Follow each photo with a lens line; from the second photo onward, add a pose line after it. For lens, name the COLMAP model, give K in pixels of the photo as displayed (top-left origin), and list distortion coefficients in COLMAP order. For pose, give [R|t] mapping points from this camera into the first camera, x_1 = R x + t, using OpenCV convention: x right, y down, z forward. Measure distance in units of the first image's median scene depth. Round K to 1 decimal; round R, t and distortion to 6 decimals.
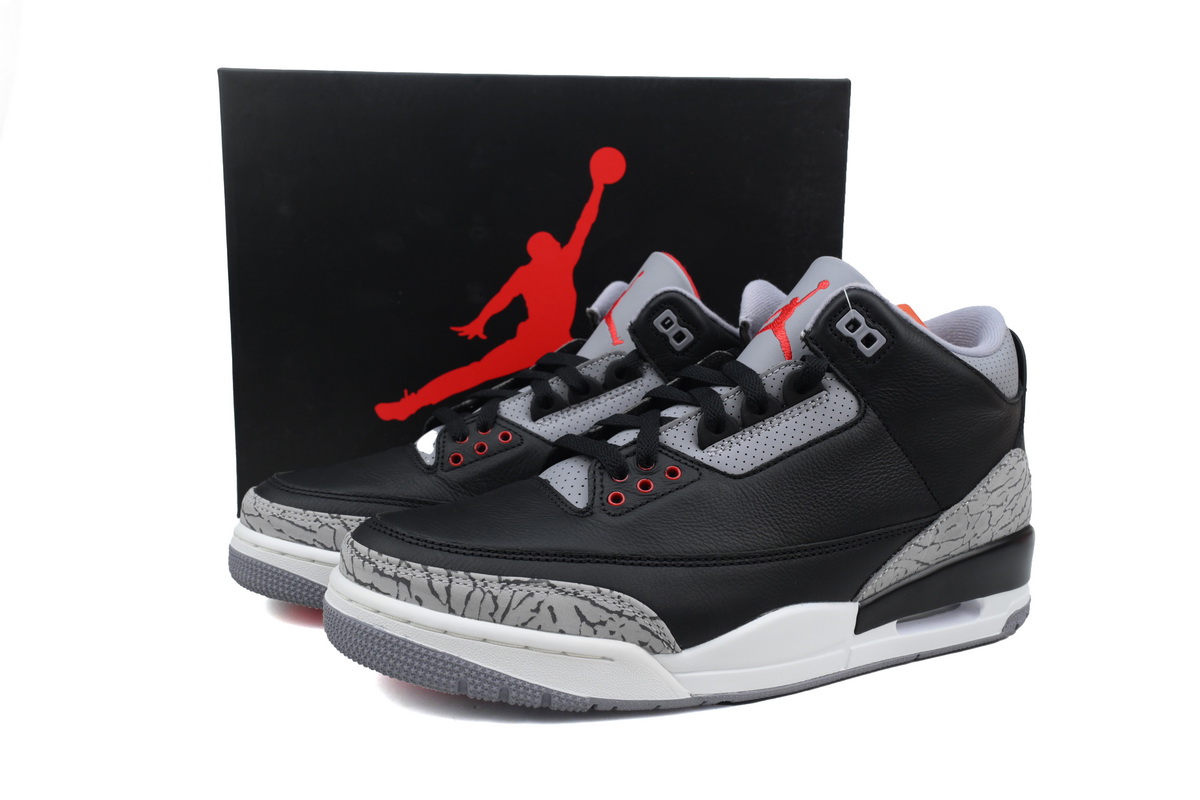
lens RADIAL K [[922.9, 0, 600.0], [0, 922.9, 400.0], [0, 0, 1]] dist [0.001417, -0.001311]
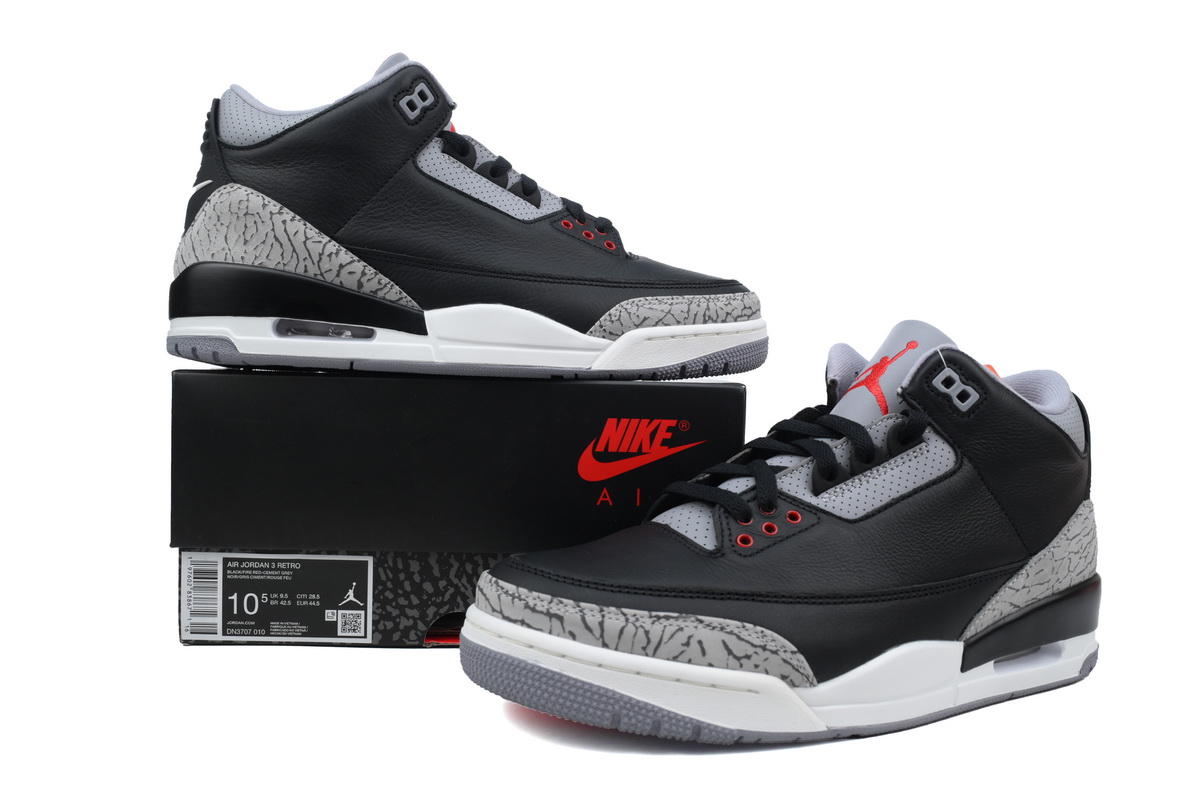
lens RADIAL K [[922.9, 0, 600.0], [0, 922.9, 400.0], [0, 0, 1]] dist [0.001417, -0.001311]
pose [[0.998057, 0.014023, 0.060709, -0.208603], [-0.008969, 0.996531, -0.082732, 0.034559], [-0.061659, 0.082027, 0.994721, -0.053386]]
